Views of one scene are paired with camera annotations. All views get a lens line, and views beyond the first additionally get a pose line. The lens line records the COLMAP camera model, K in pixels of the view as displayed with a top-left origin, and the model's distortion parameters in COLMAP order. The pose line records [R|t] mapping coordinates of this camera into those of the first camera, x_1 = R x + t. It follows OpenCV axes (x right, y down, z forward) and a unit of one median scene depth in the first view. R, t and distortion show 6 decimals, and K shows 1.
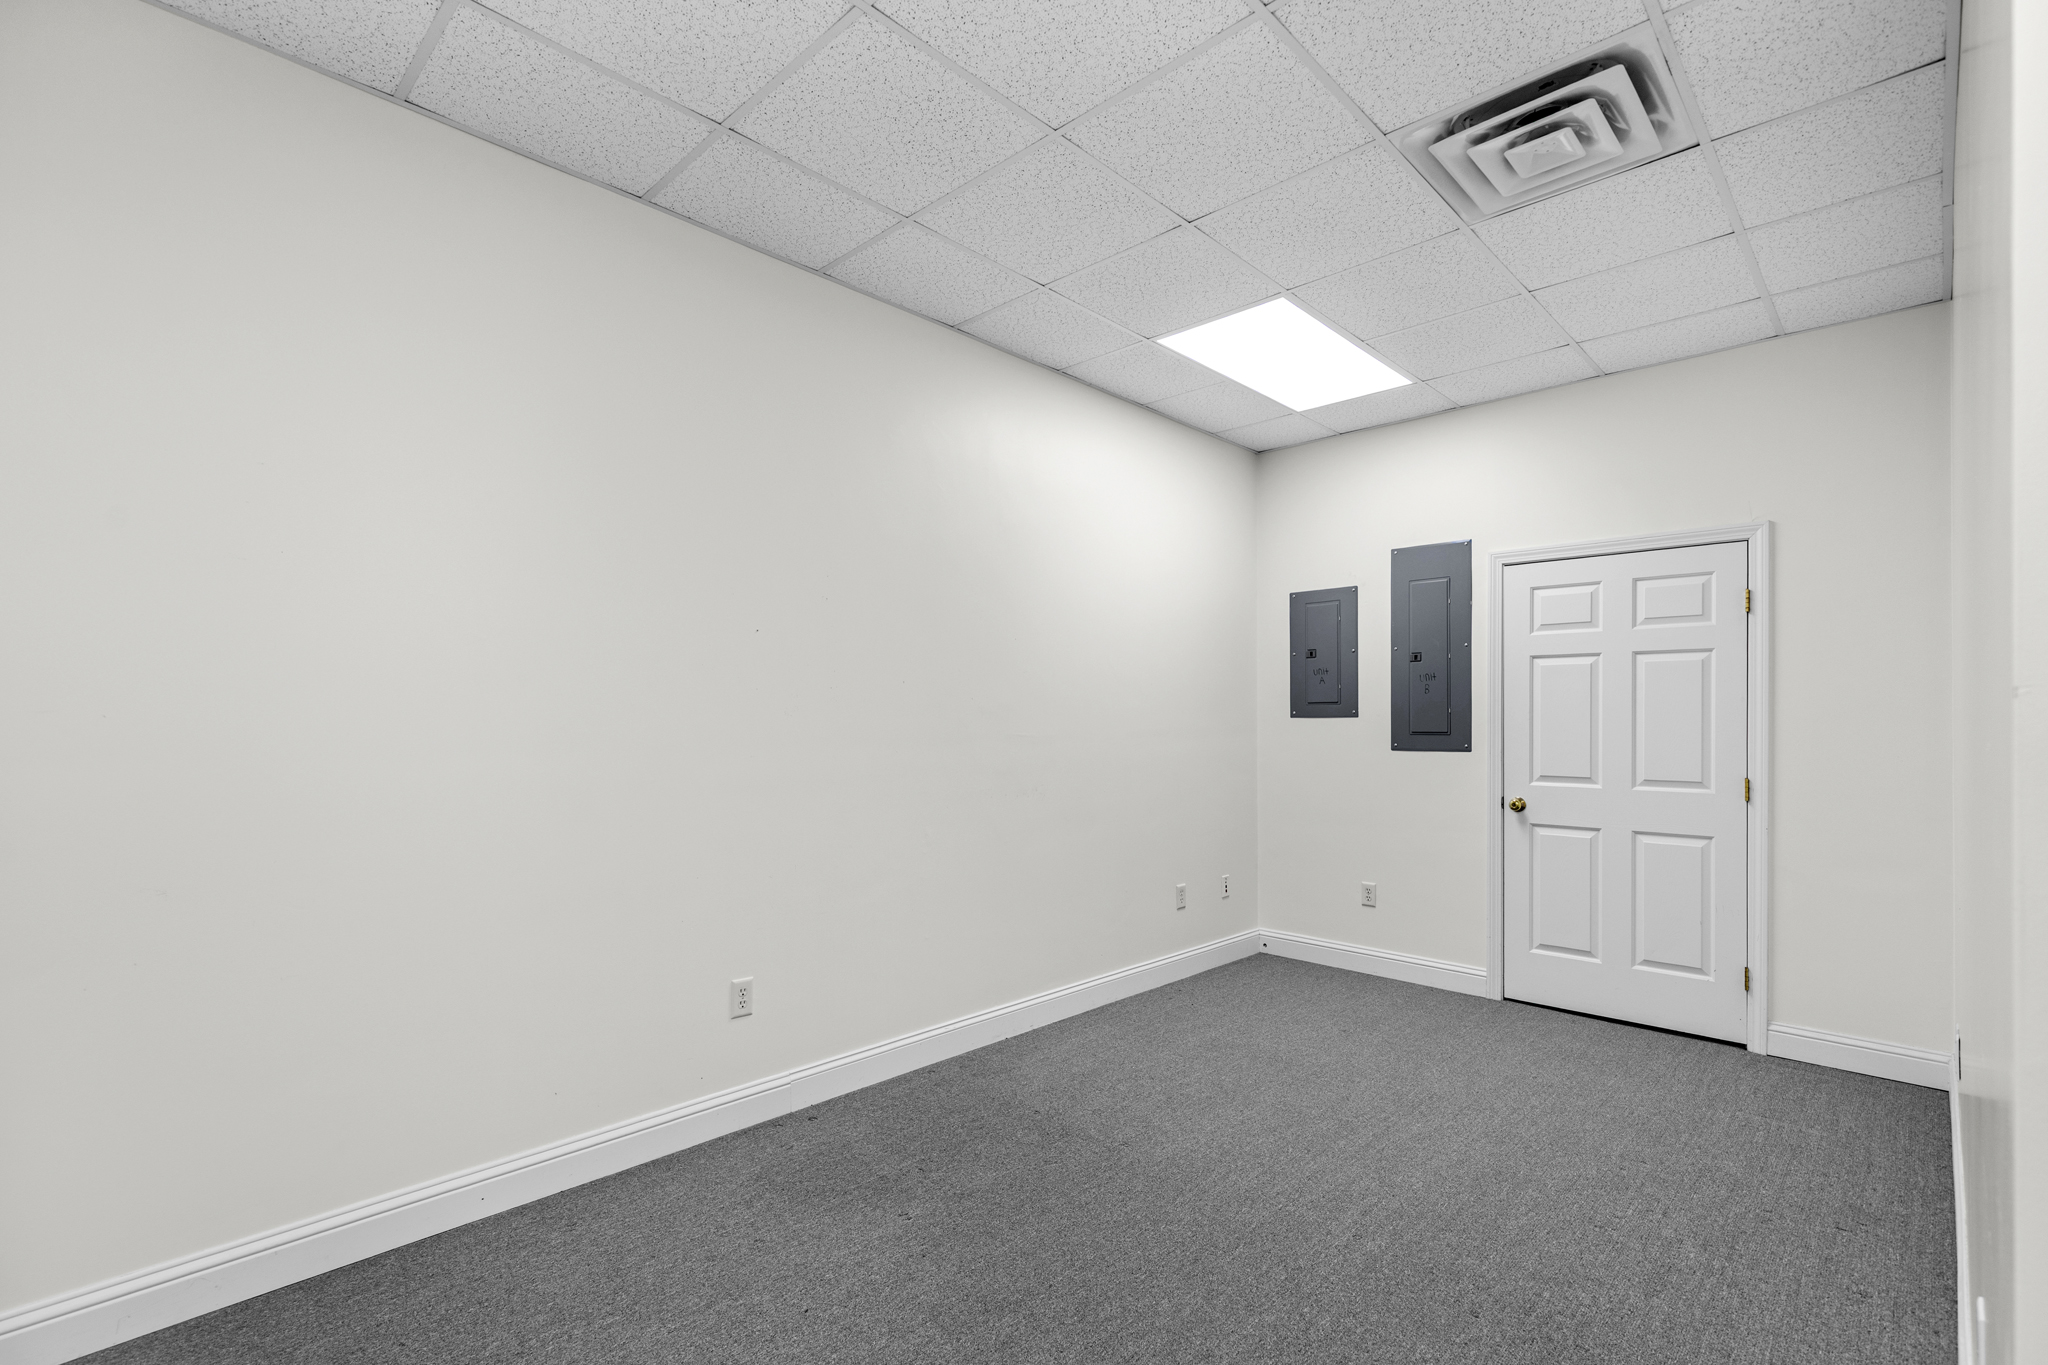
lens RADIAL K [[931.7, 0, 1024.4], [0, 931.7, 717.1], [0, 0, 1]] dist [0.007796, -0.000410]
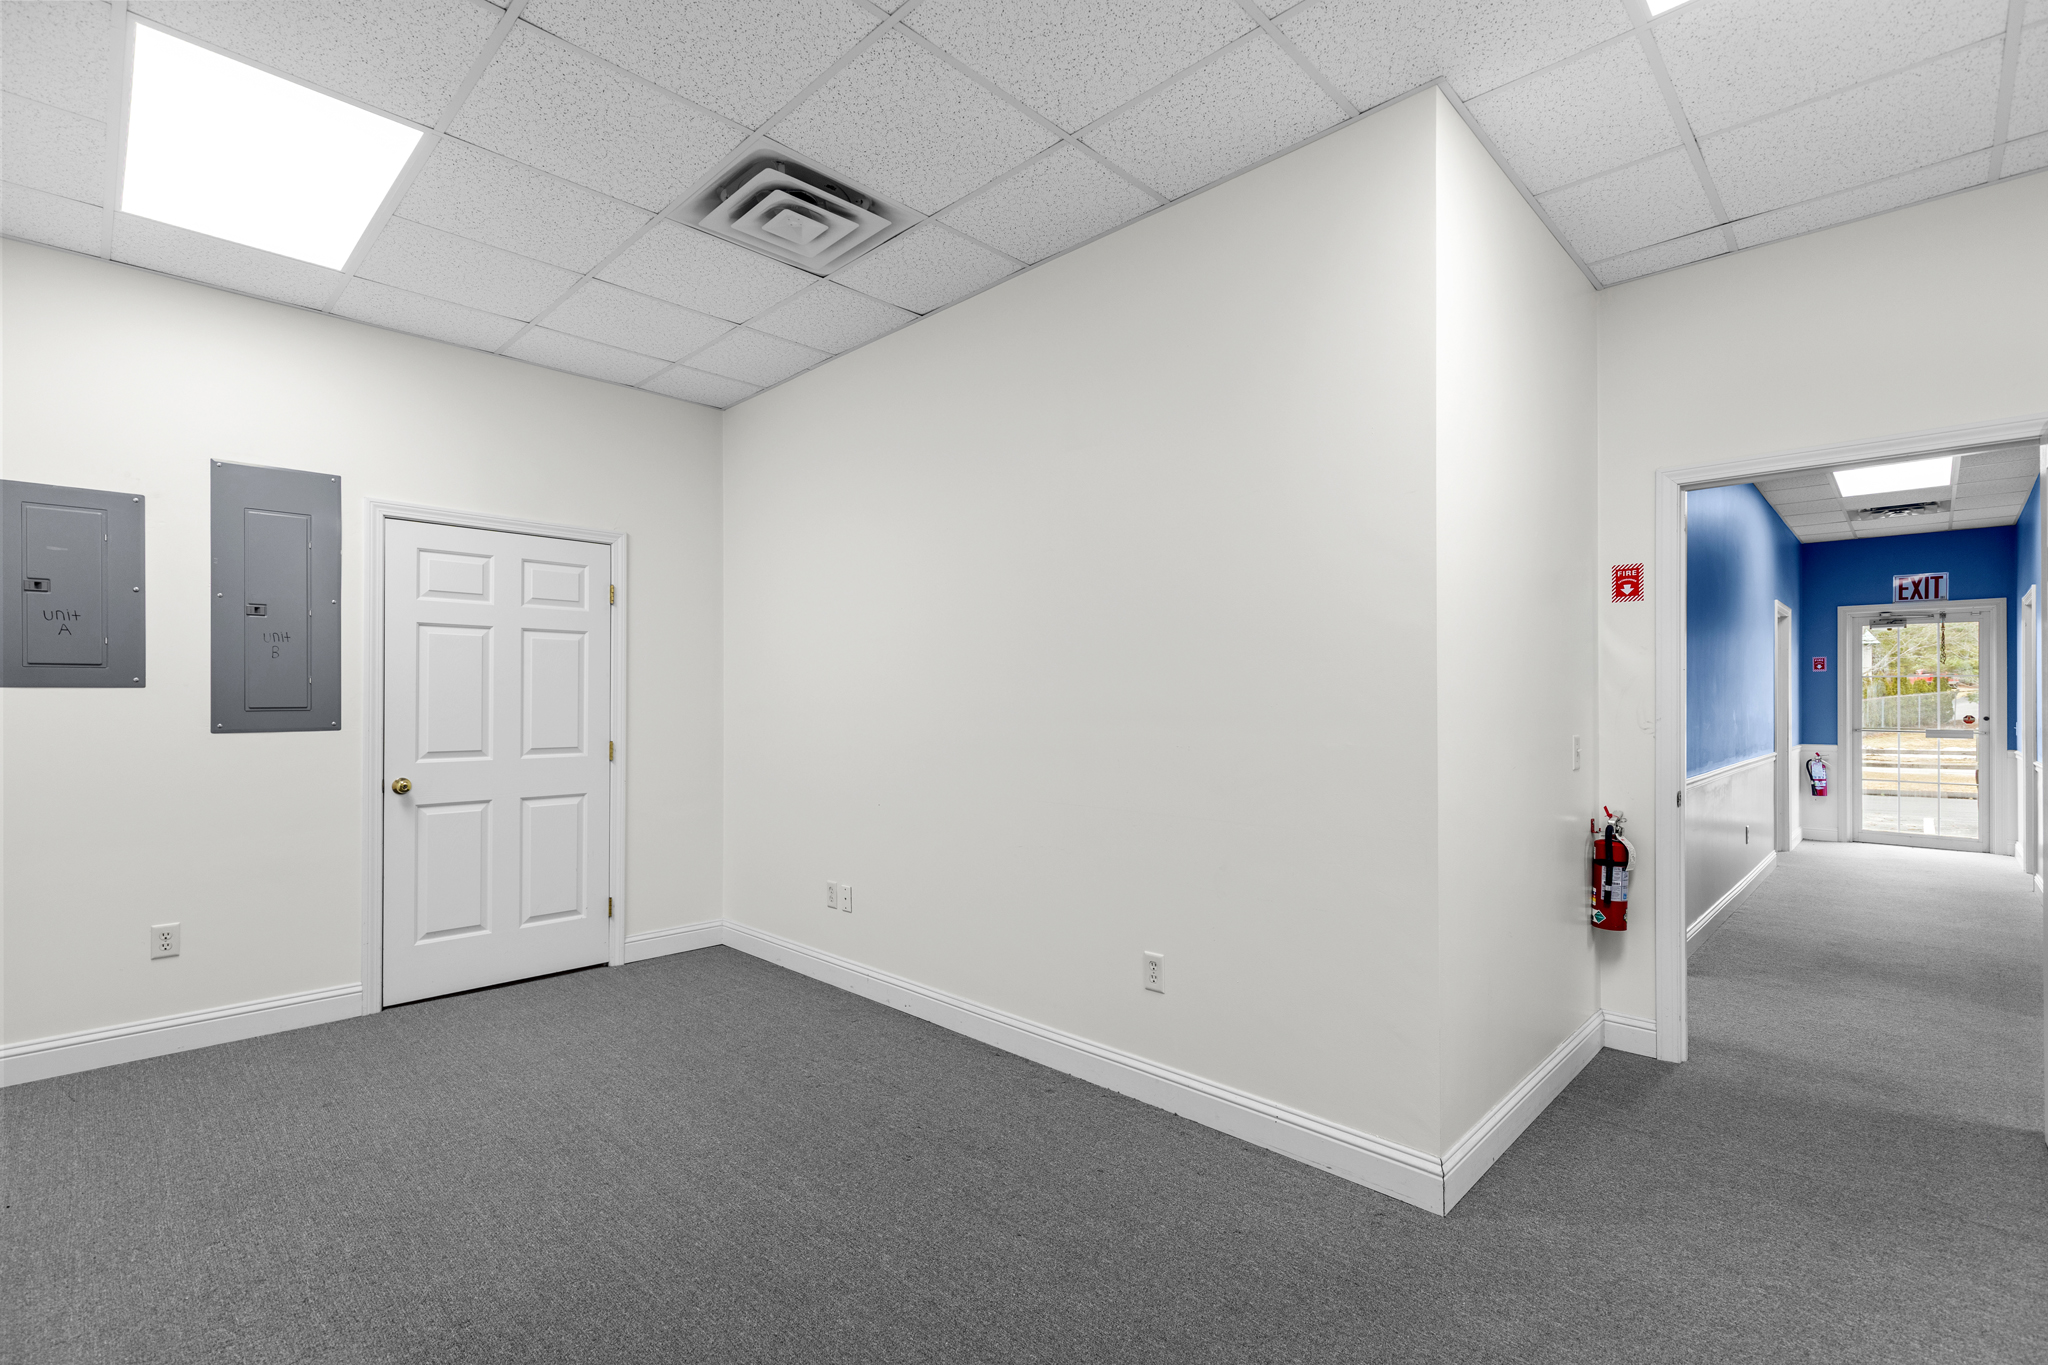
lens RADIAL K [[931.7, 0, 1031.1], [0, 931.7, 690.9], [0, 0, 1]] dist [0.007796, -0.000410]
pose [[0.002399, 0.004914, 0.999985, -0.378688], [-0.005424, 0.999973, -0.004901, 0.002772], [-0.999982, -0.005413, 0.002426, 0.397614]]
